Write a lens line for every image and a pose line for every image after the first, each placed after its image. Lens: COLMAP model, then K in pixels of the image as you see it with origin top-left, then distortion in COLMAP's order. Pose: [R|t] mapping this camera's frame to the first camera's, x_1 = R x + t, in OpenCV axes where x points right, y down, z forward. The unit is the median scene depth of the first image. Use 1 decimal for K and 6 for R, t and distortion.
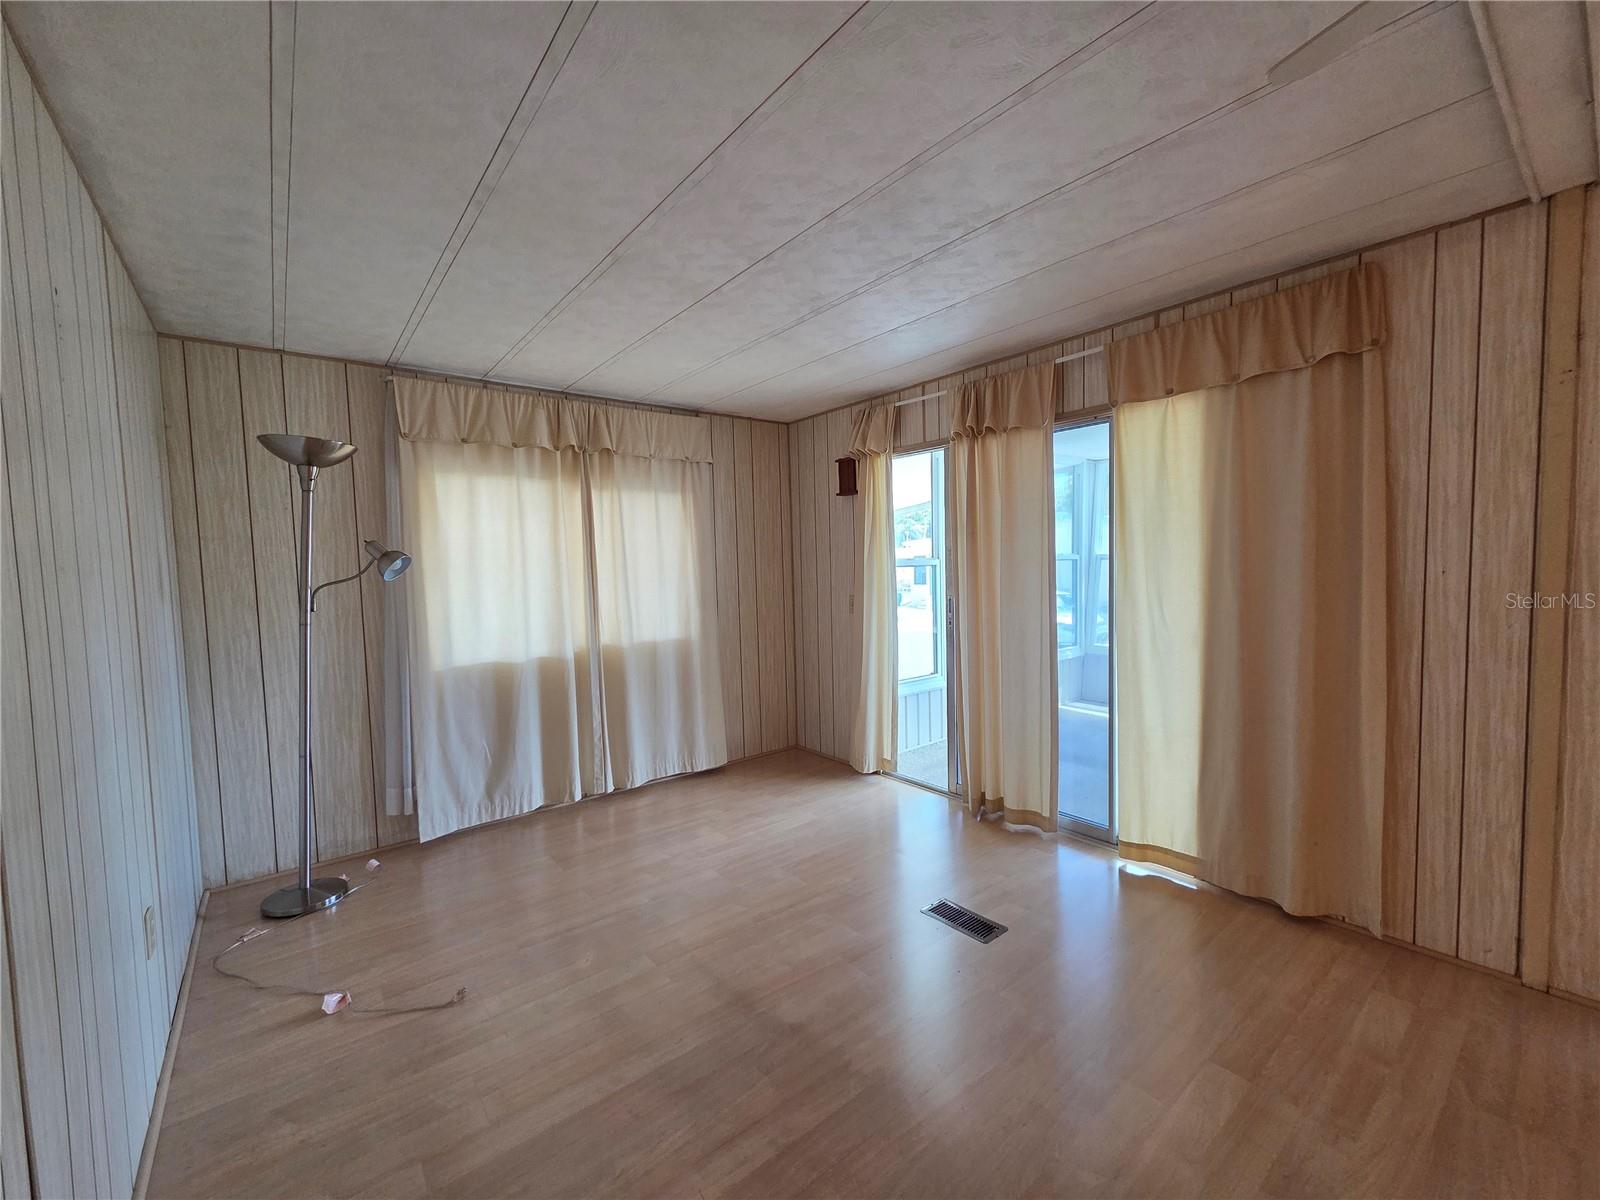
lens RADIAL K [[650.6, 0, 798.6], [0, 650.6, 604.1], [0, 0, 1]] dist [0.003391, -0.000619]
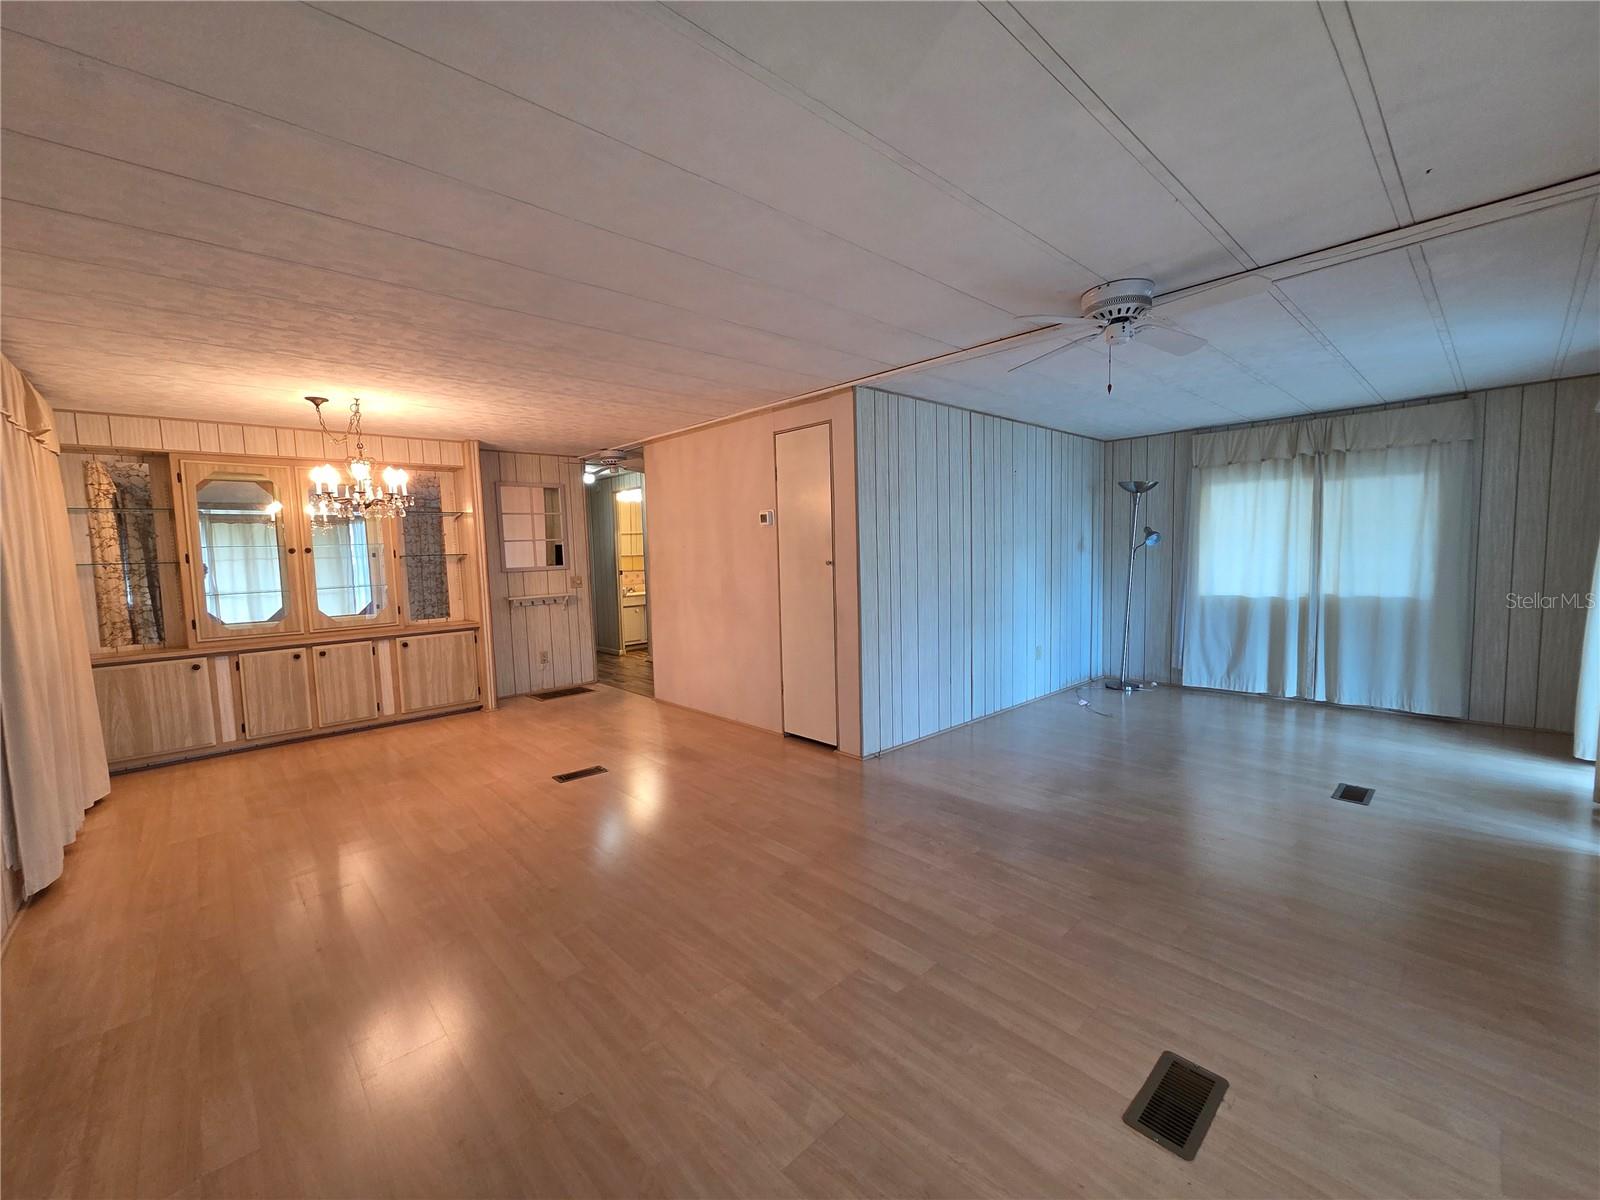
lens RADIAL K [[650.6, 0, 804.7], [0, 650.6, 603.1], [0, 0, 1]] dist [0.003391, -0.000619]
pose [[0.081338, 0.102846, -0.991366, 1.091450], [-0.040438, 0.994183, 0.099820, -0.011631], [0.995866, 0.031970, 0.085024, -0.235415]]
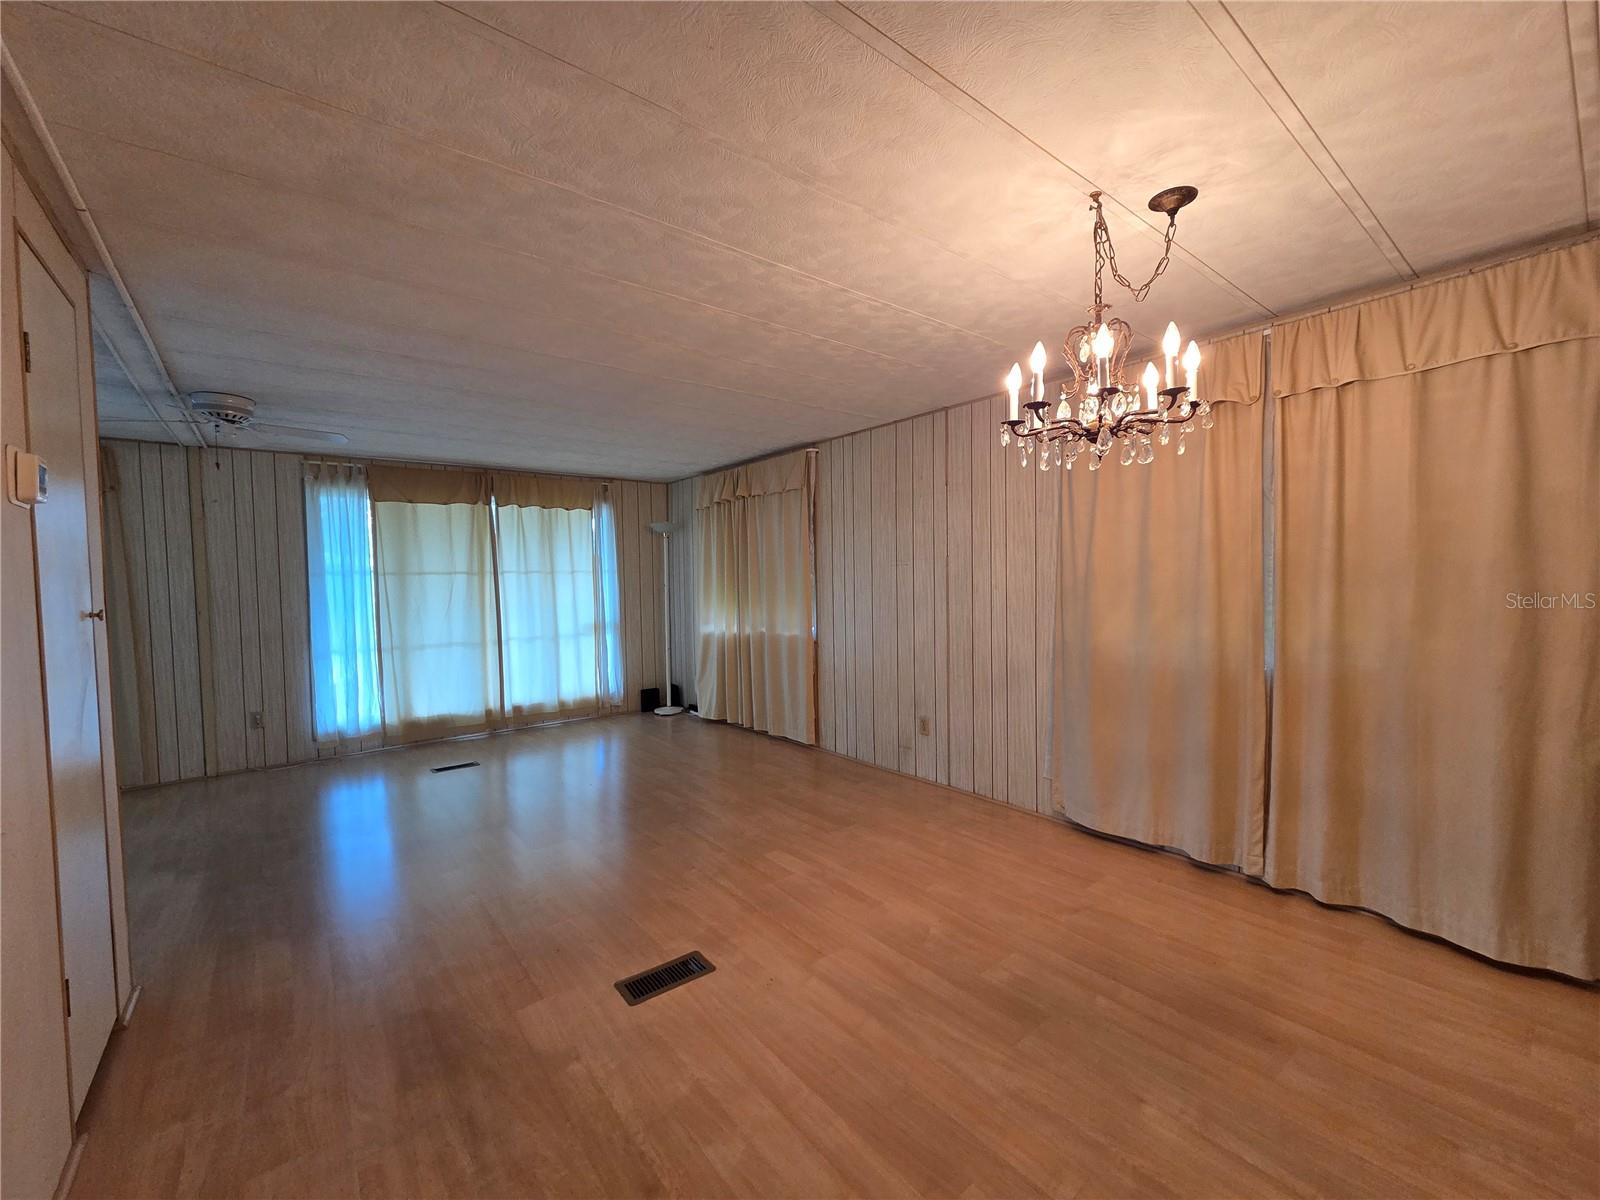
lens RADIAL K [[650.6, 0, 807.2], [0, 650.6, 599.6], [0, 0, 1]] dist [0.003391, -0.000619]
pose [[-0.006439, -0.007434, 0.999952, -0.732365], [0.085522, 0.996304, 0.007958, 0.070204], [-0.996315, 0.085569, -0.005779, -0.699257]]
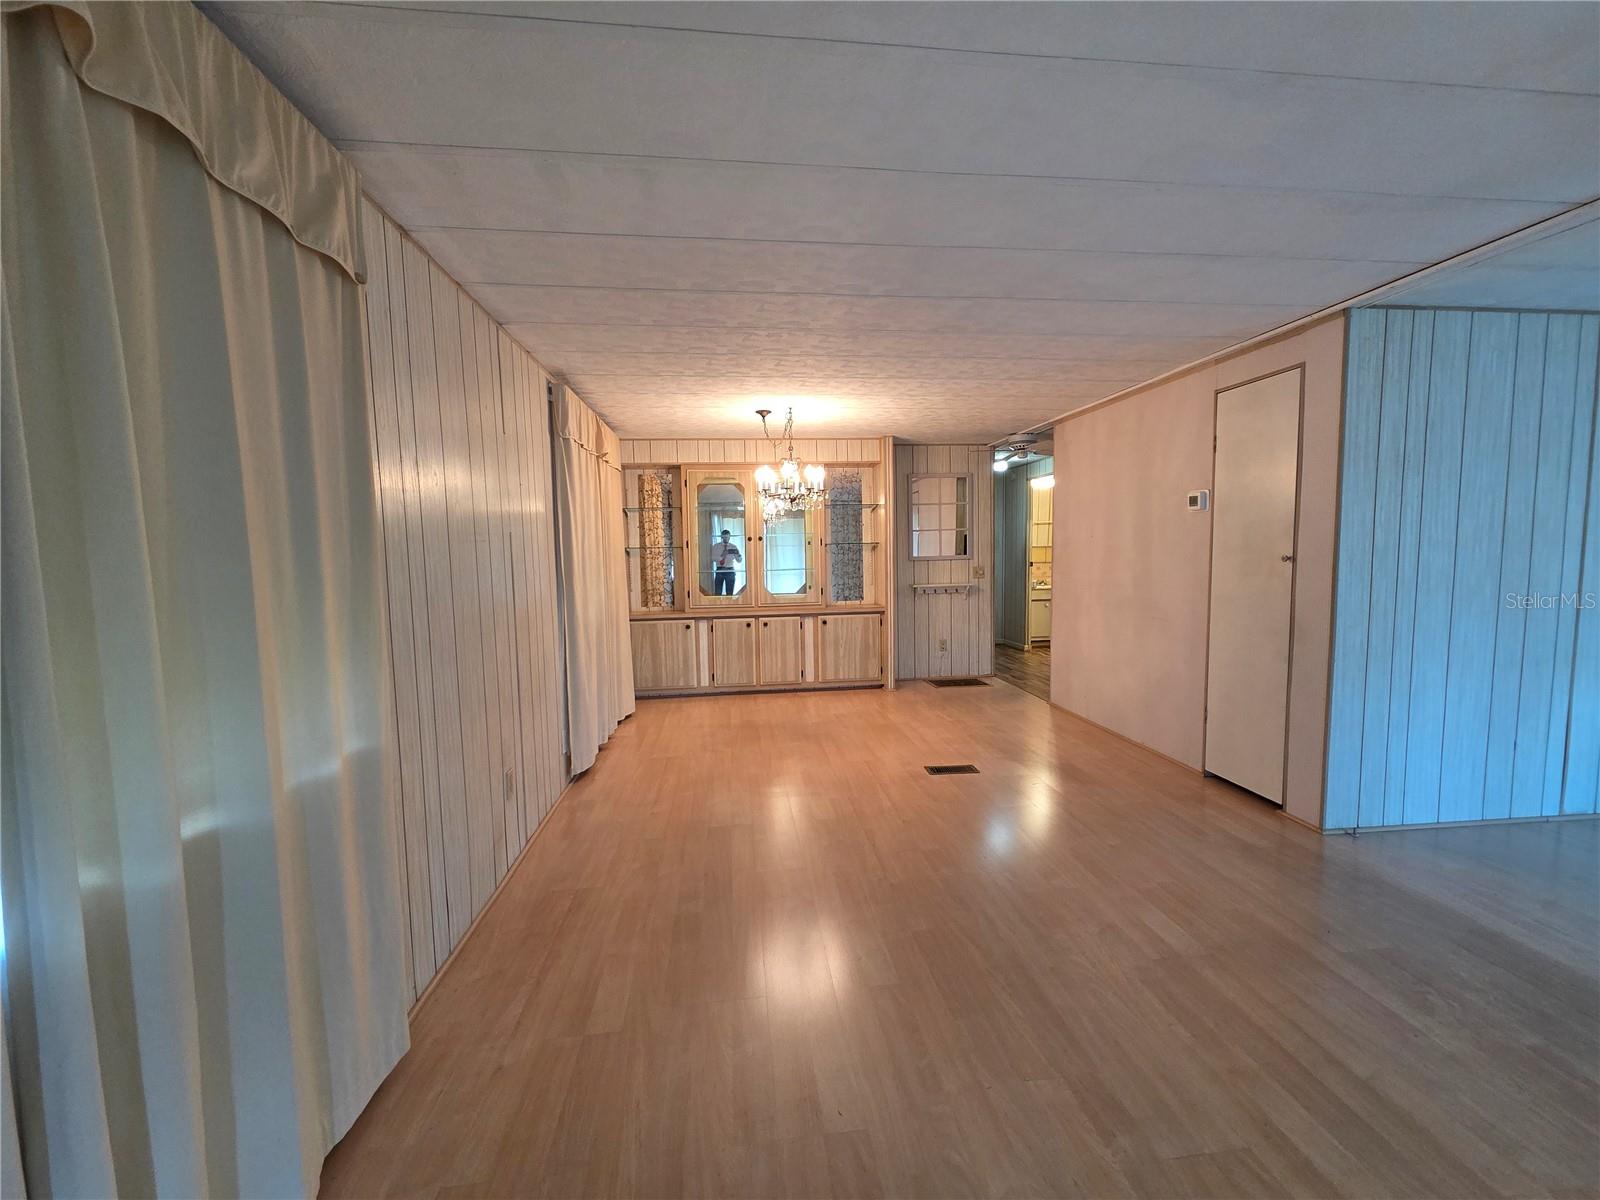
lens RADIAL K [[650.6, 0, 809.8], [0, 650.6, 602.2], [0, 0, 1]] dist [0.003391, -0.000619]
pose [[-0.525001, 0.100013, -0.845205, 0.991920], [-0.027901, 0.990516, 0.134538, -0.009532], [0.850644, 0.094215, -0.517231, -0.176078]]
